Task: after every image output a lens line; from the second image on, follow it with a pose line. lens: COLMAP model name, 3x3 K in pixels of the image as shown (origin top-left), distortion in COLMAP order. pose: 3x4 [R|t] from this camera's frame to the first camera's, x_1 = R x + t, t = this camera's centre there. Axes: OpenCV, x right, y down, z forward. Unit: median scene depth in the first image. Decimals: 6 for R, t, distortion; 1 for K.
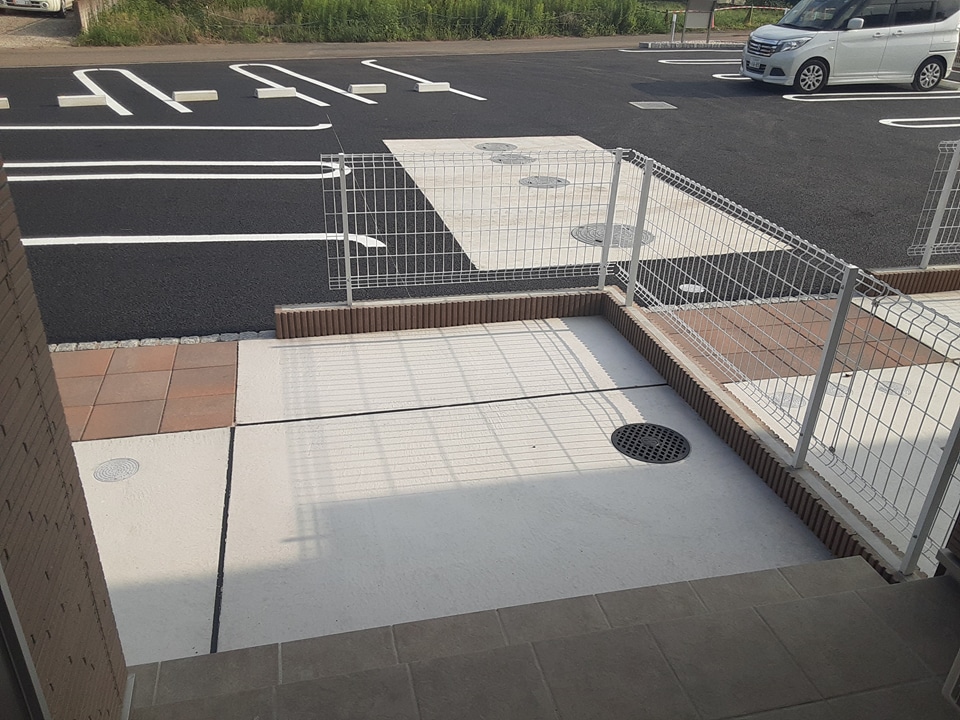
lens RADIAL K [[773.1, 0, 477.8], [0, 773.1, 365.1], [0, 0, 1]] dist [0.043270, -0.045841]
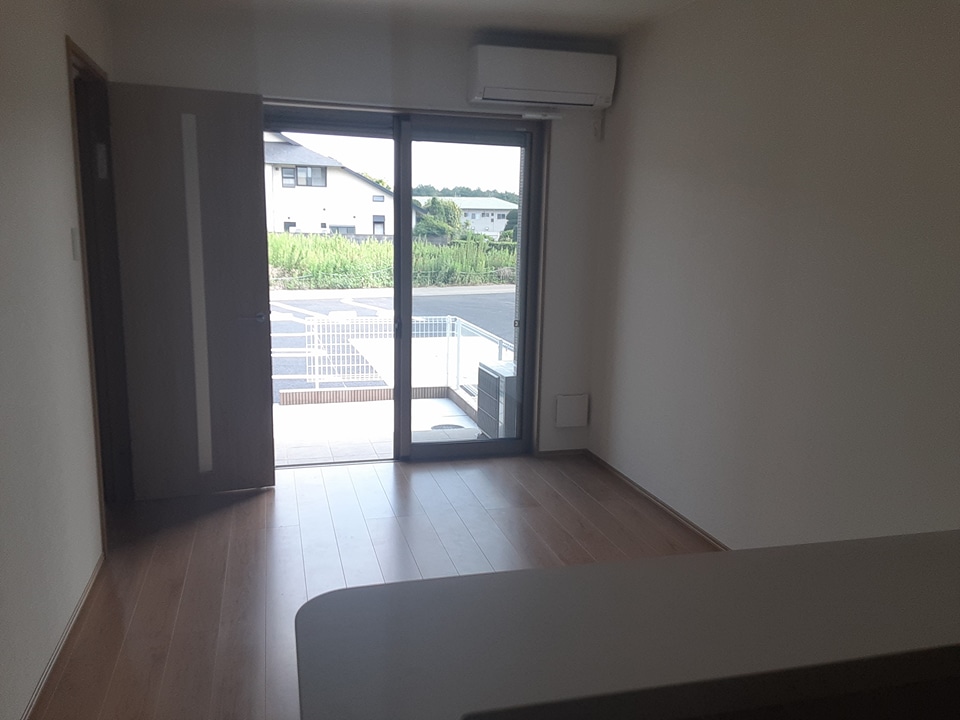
lens RADIAL K [[773.1, 0, 479.1], [0, 773.1, 360.5], [0, 0, 1]] dist [0.043270, -0.045841]
pose [[0.999569, -0.016635, 0.024173, 0.044975], [0.023268, 0.951257, -0.307521, 0.103540], [-0.017879, 0.307951, 0.951234, -0.203585]]
